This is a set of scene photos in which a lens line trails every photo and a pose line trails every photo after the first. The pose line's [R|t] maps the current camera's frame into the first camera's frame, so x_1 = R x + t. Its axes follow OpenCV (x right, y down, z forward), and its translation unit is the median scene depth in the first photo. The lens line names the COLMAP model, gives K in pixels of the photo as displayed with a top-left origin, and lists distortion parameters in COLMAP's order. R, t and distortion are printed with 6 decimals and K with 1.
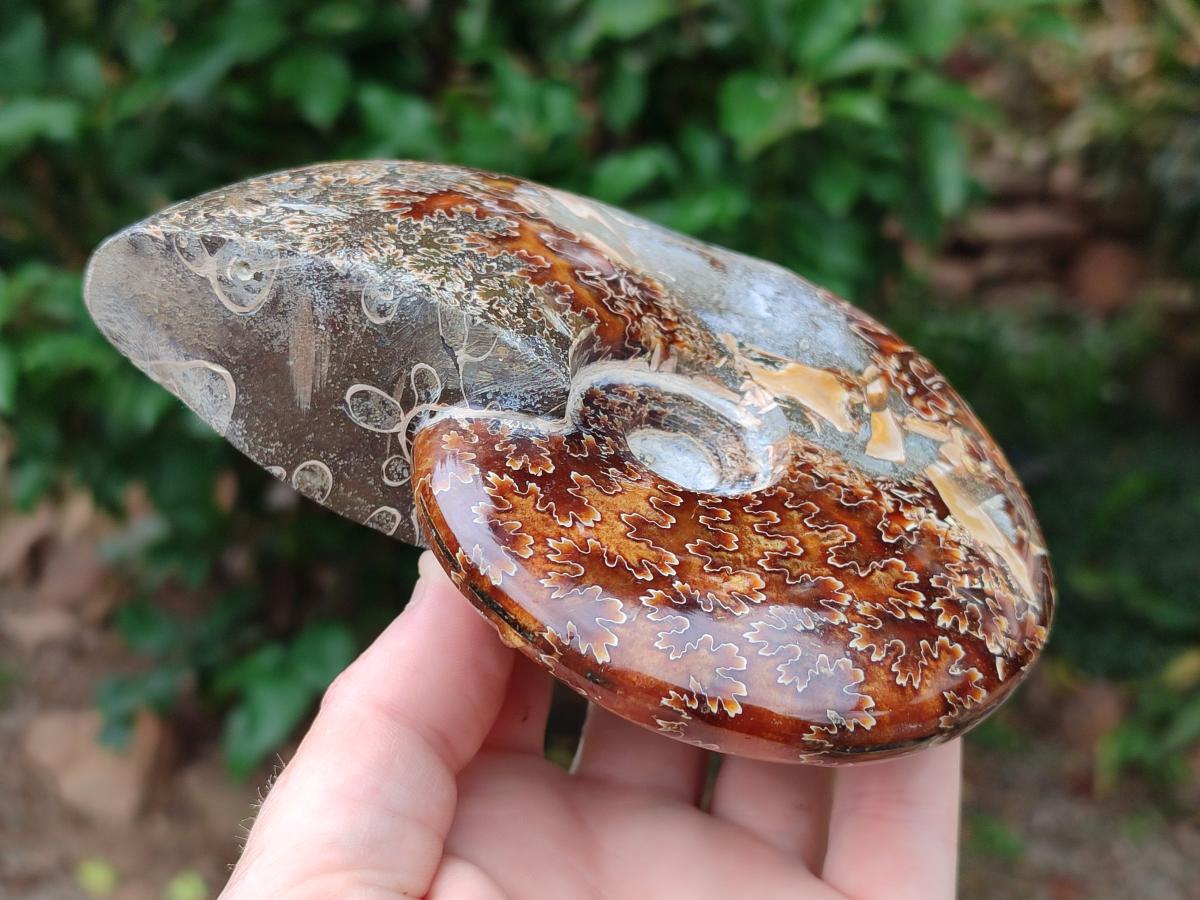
lens RADIAL K [[1784.5, 0, 595.4], [0, 1784.5, 438.9], [0, 0, 1]] dist [0.324113, -2.273723]
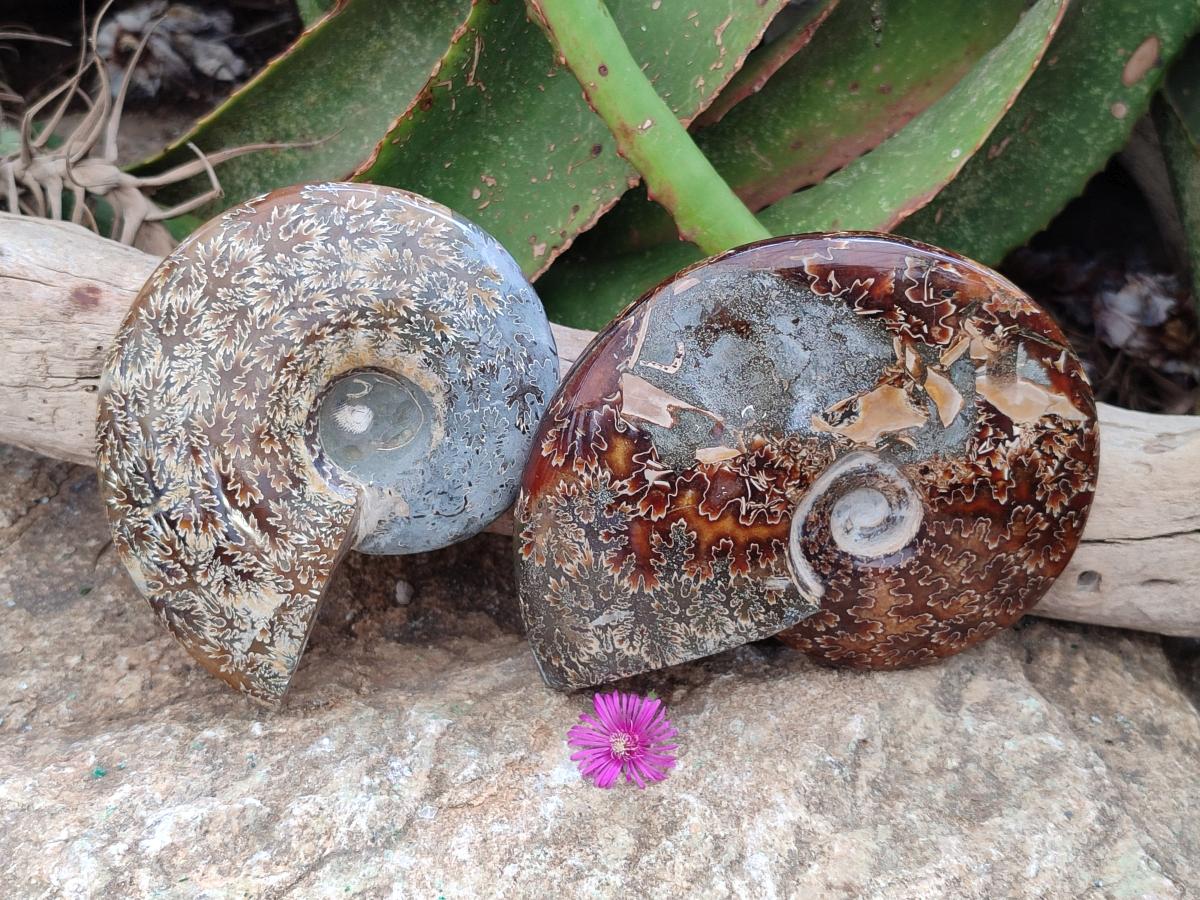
lens RADIAL K [[1784.5, 0, 595.4], [0, 1784.5, 438.9], [0, 0, 1]] dist [0.324113, -2.273723]
pose [[0.728880, -0.448483, -0.517298, 0.749107], [0.554226, -0.057089, 0.830406, -1.482352], [-0.401955, -0.891966, 0.206950, 0.826718]]
